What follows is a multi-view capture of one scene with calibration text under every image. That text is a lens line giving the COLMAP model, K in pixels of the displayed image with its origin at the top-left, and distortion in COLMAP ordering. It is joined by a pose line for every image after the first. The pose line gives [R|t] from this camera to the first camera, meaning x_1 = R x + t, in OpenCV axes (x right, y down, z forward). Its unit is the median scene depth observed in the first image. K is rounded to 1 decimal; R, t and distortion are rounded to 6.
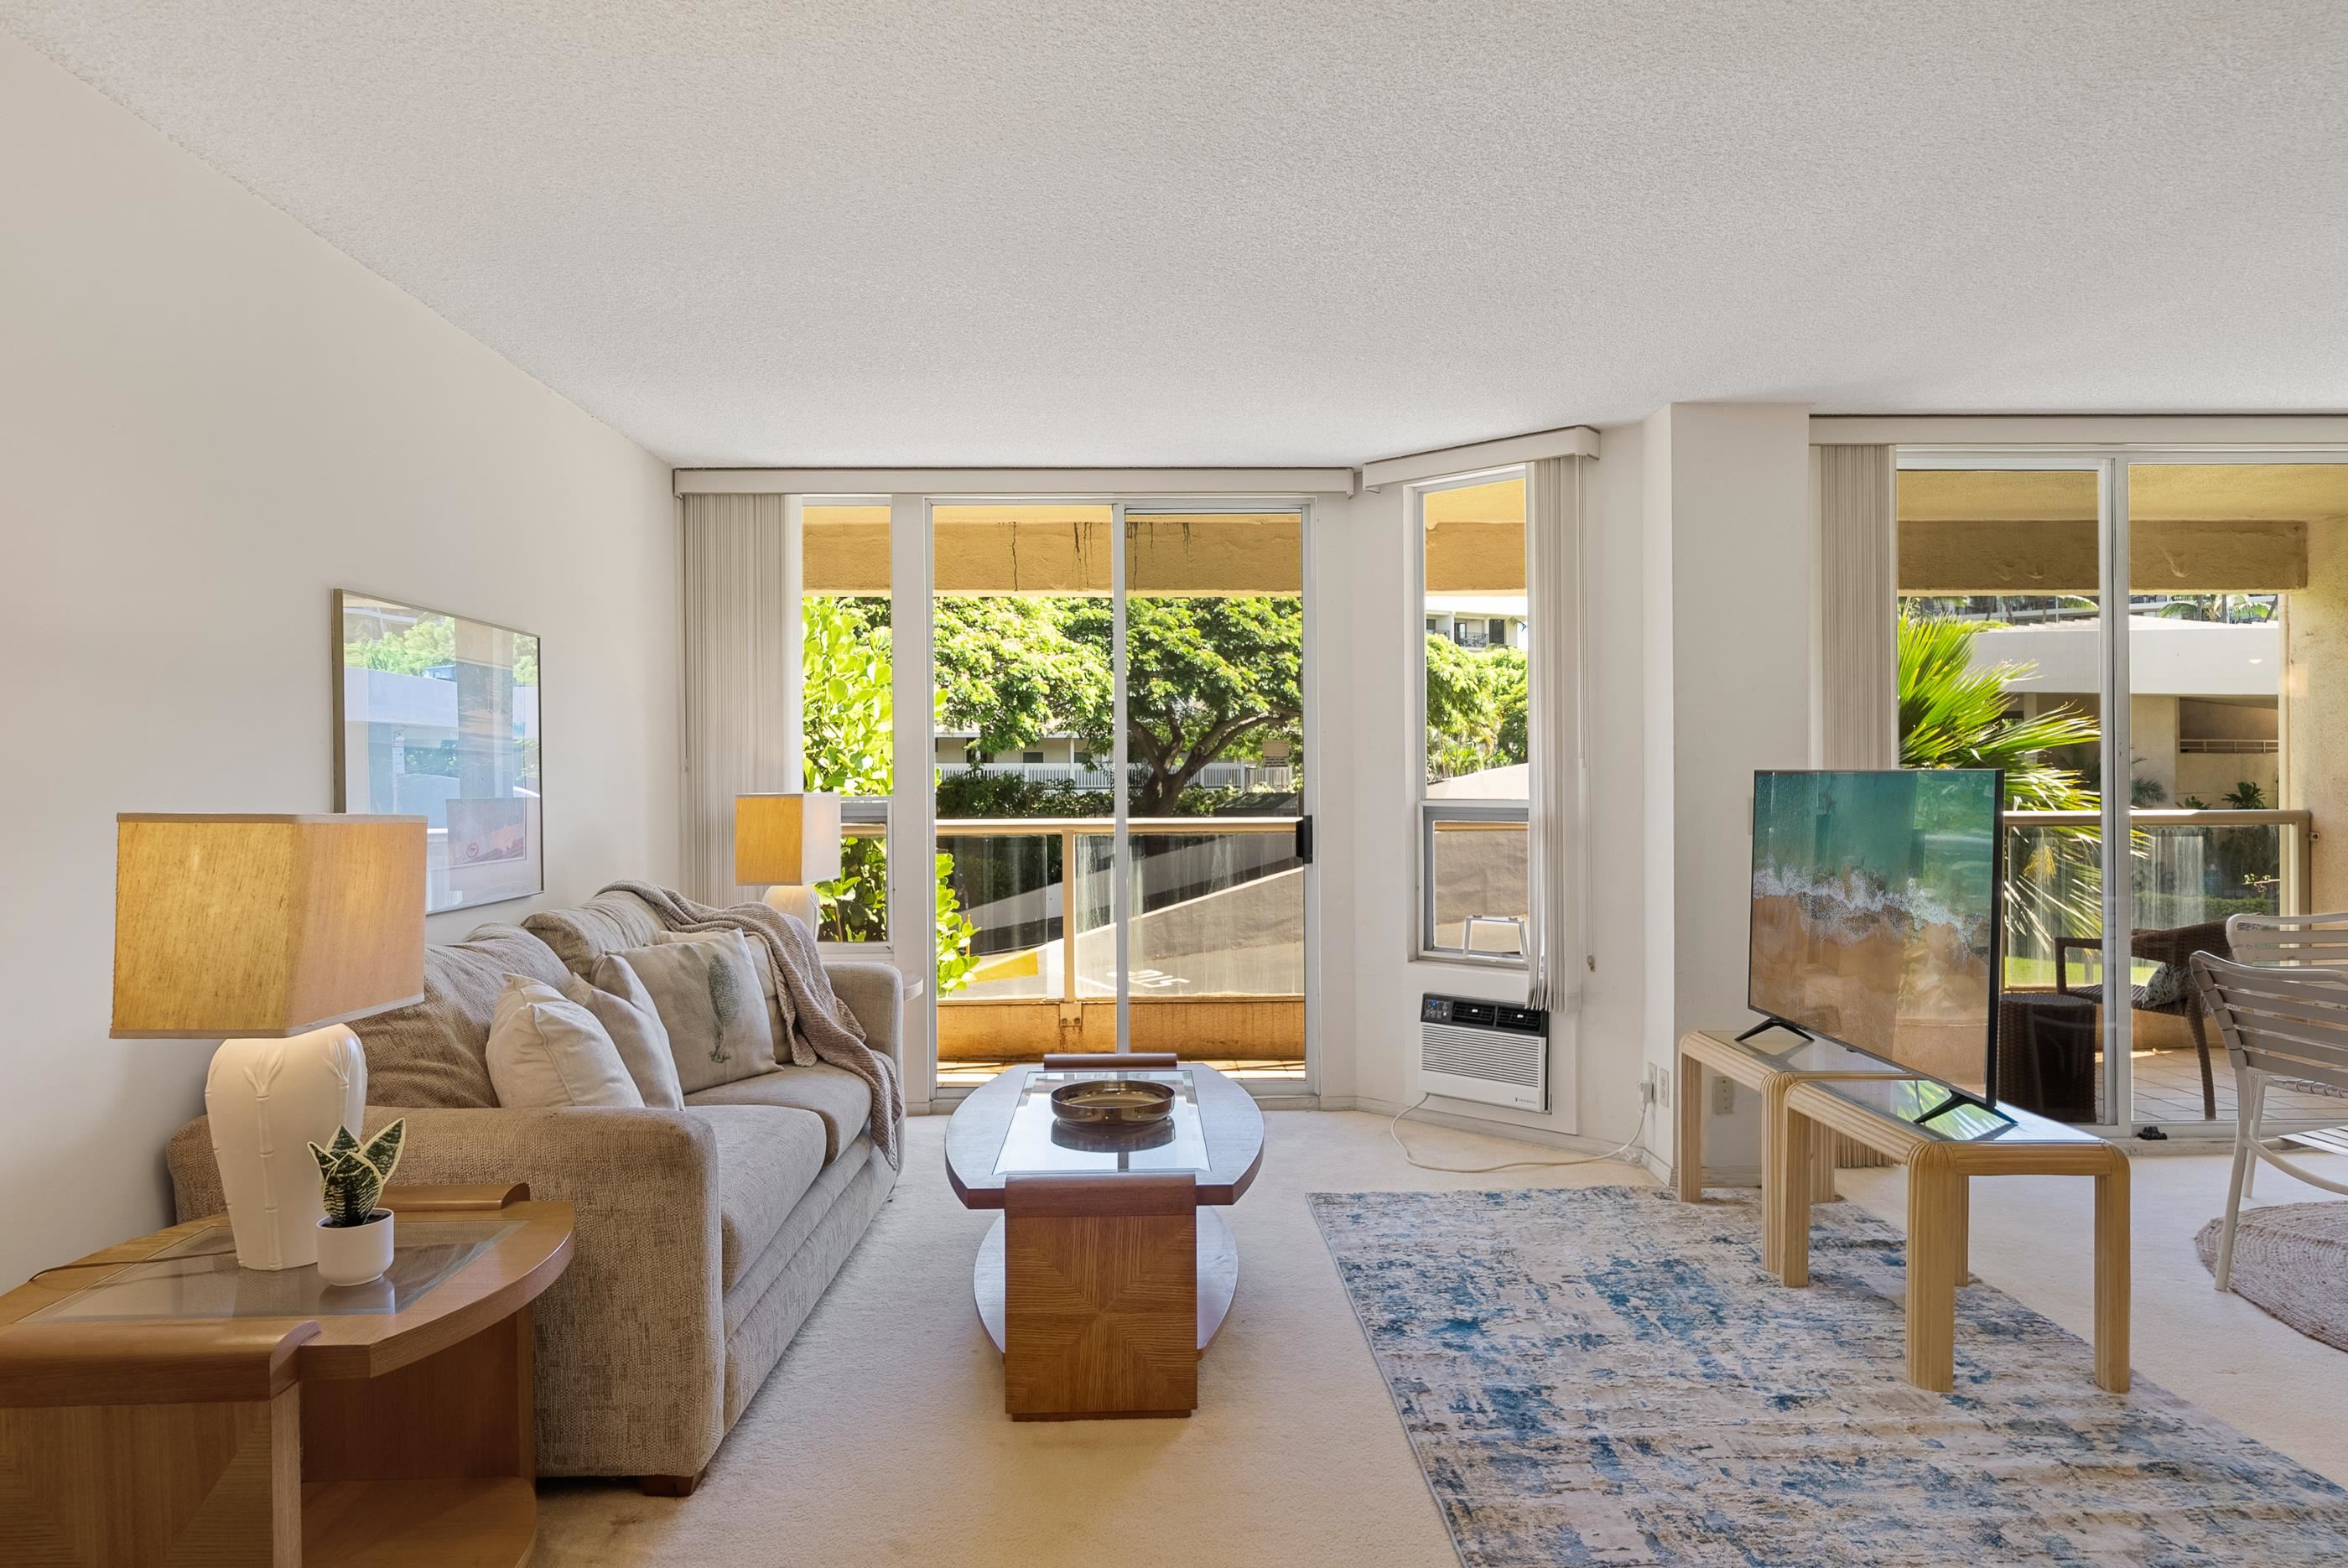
lens RADIAL K [[1453.2, 0, 1180.6], [0, 1453.2, 790.8], [0, 0, 1]] dist [-0.002263, -0.001536]
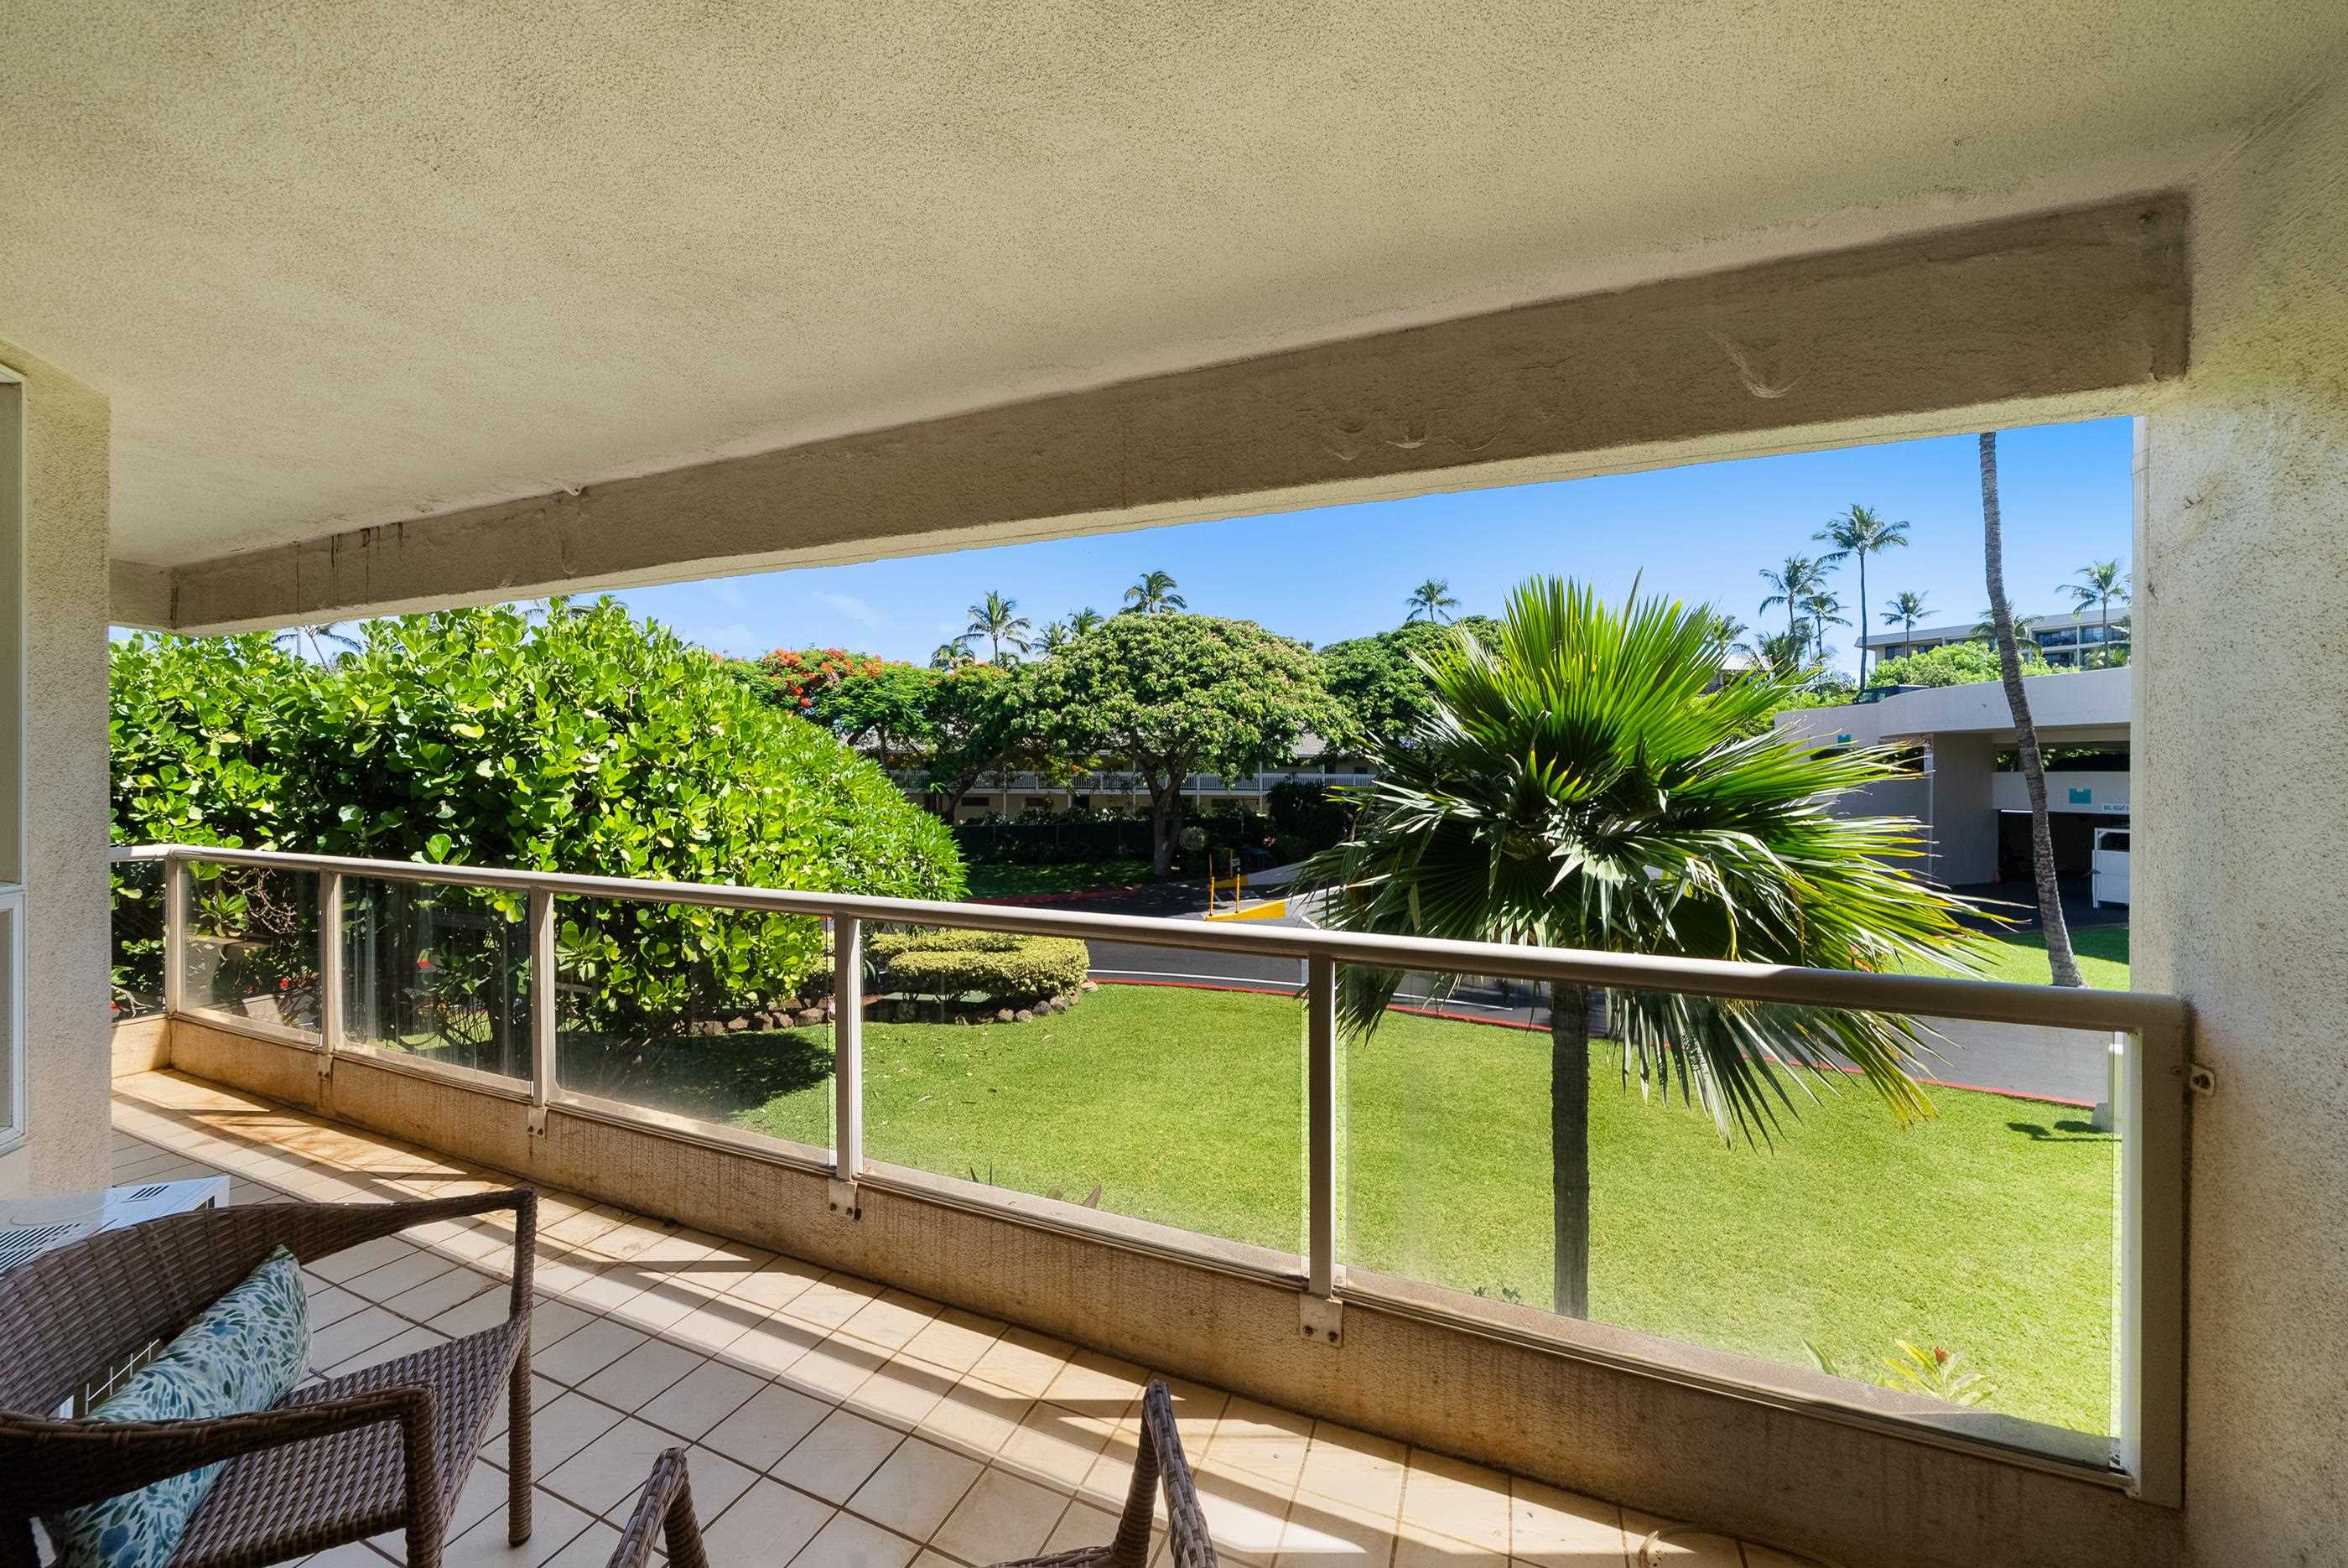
lens RADIAL K [[845.5, 0, 1169.7], [0, 845.5, 780.3], [0, 0, 1]] dist [-0.005256, -0.000202]
pose [[0.914759, 0.011745, -0.403829, 0.783290], [-0.015619, 0.999858, -0.006301, -0.042880], [0.403698, 0.012071, 0.914813, 0.882327]]
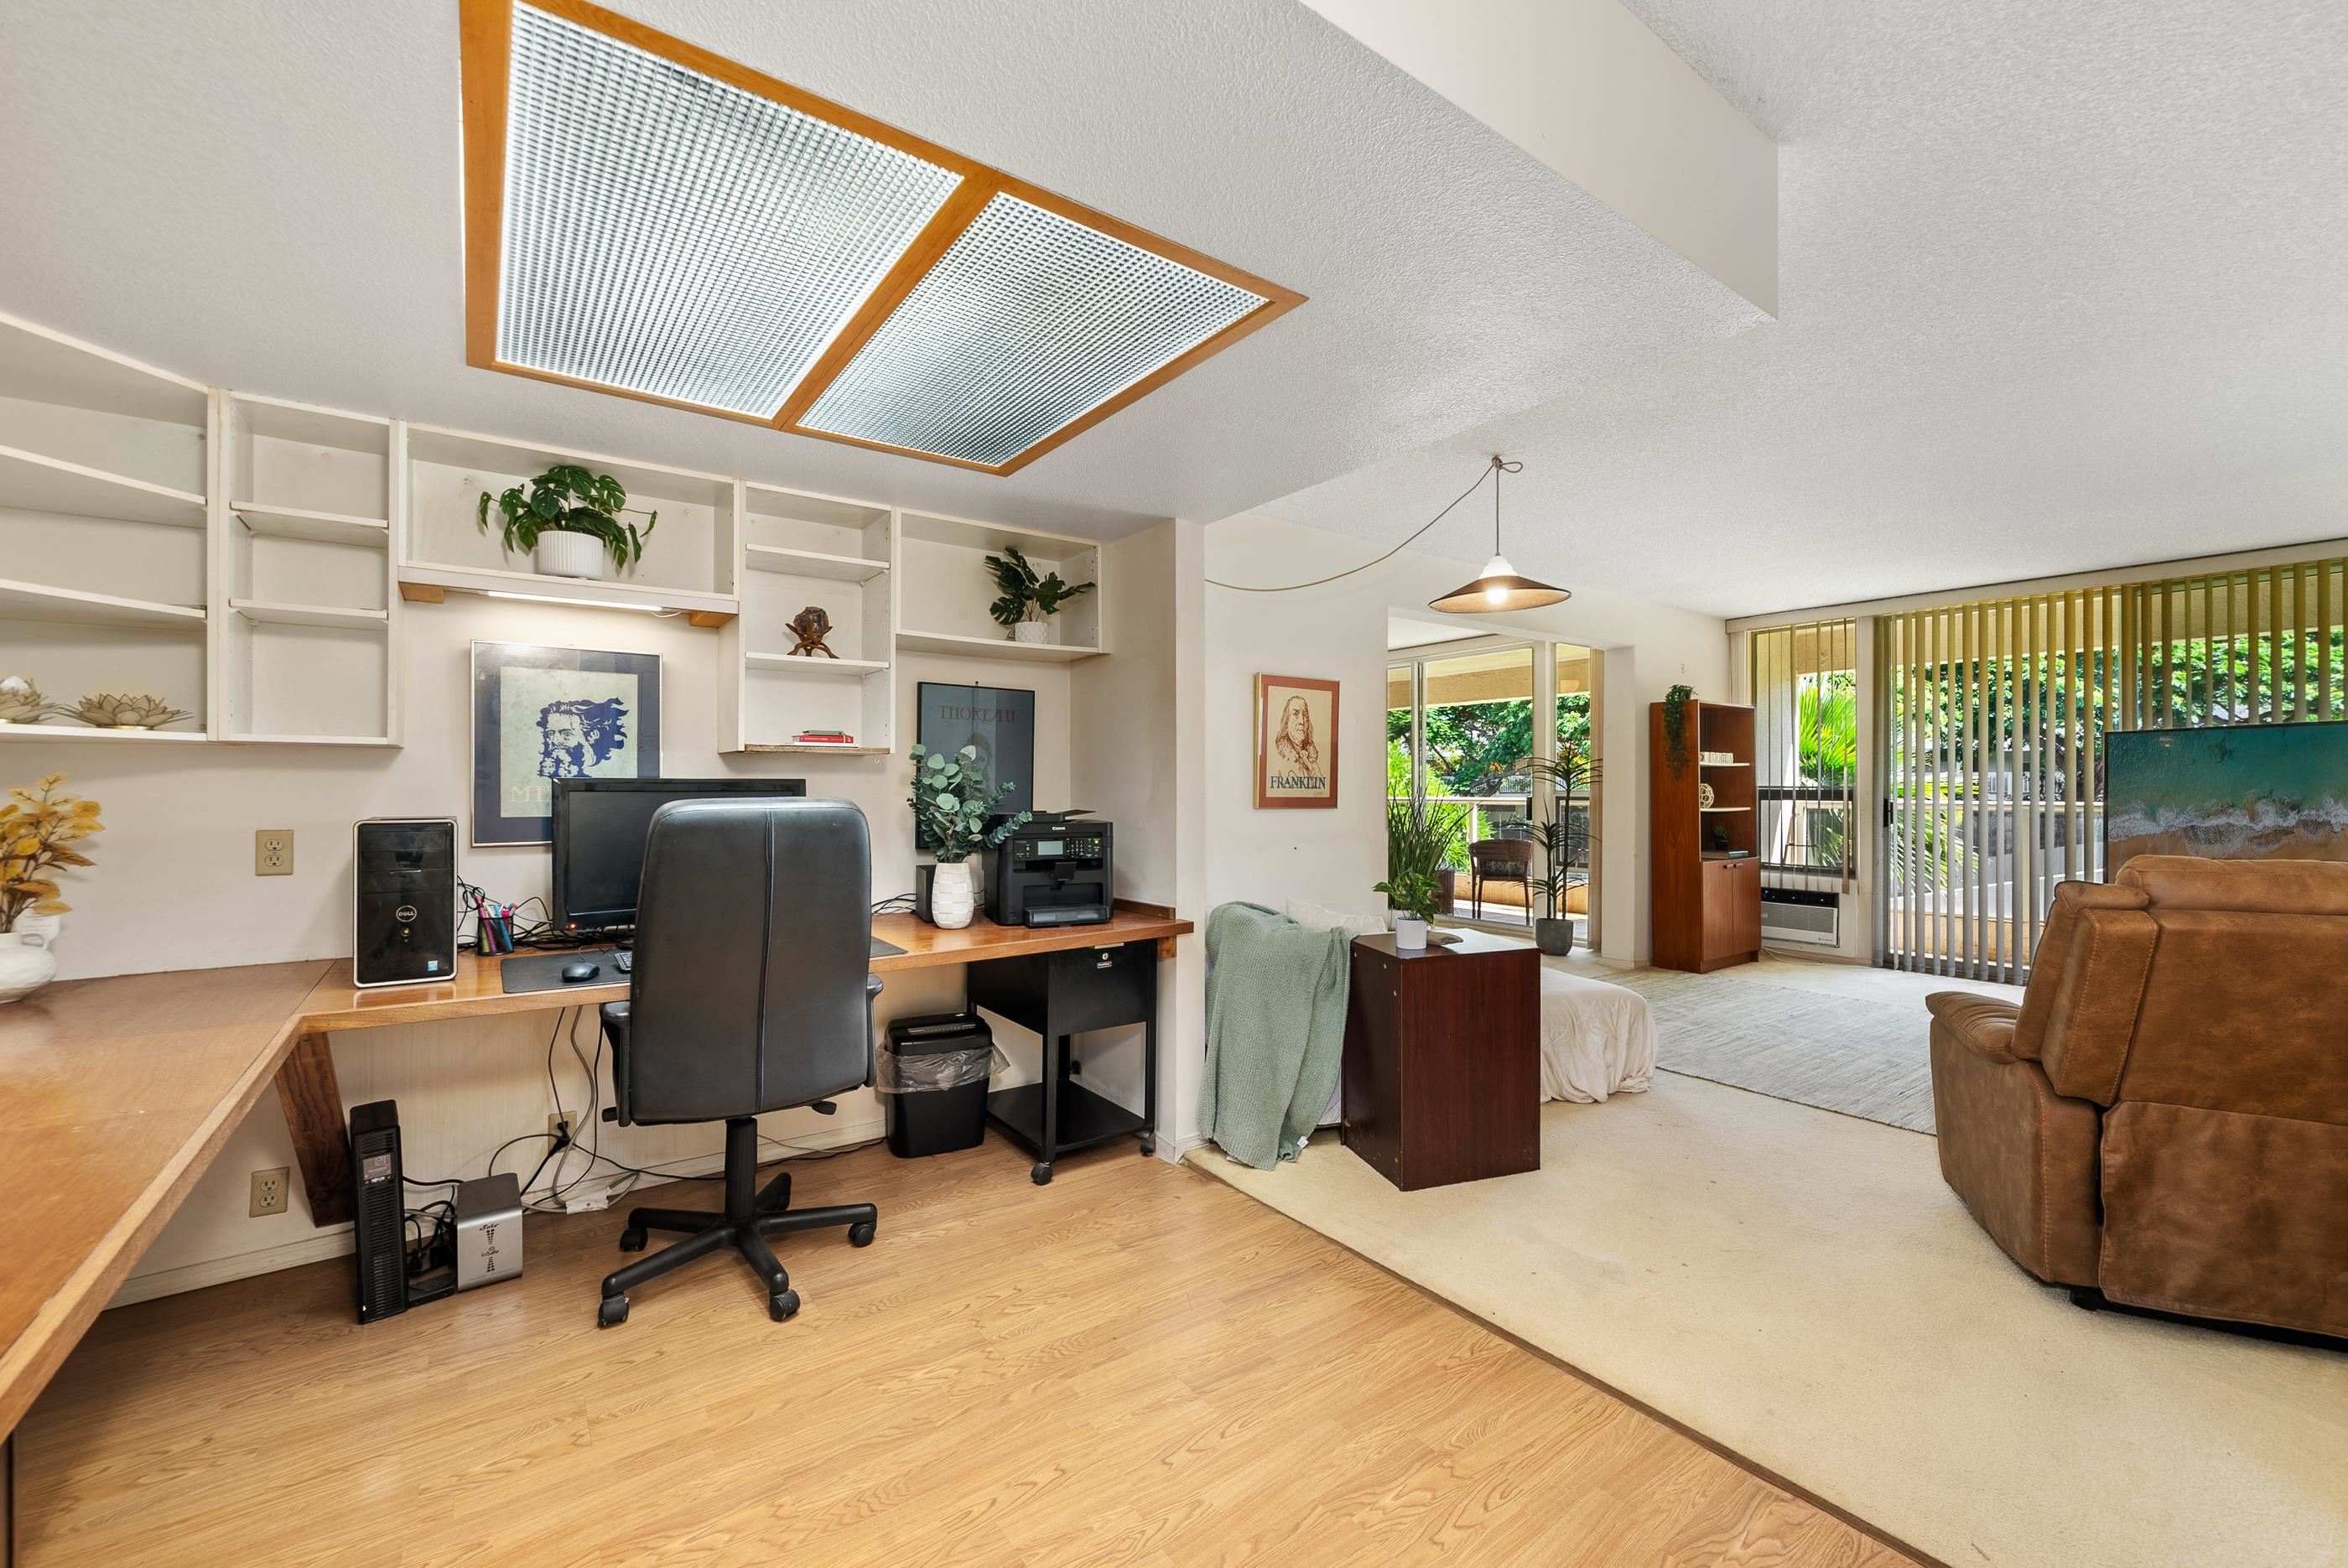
lens RADIAL K [[961.3, 0, 1180.8], [0, 961.3, 785.5], [0, 0, 1]] dist [0.001801, 0.000434]
pose [[0.573429, 0.001662, -0.819253, 1.654874], [-0.009319, 0.999946, -0.004495, 0.009674], [0.819202, 0.010212, 0.573414, -0.327909]]
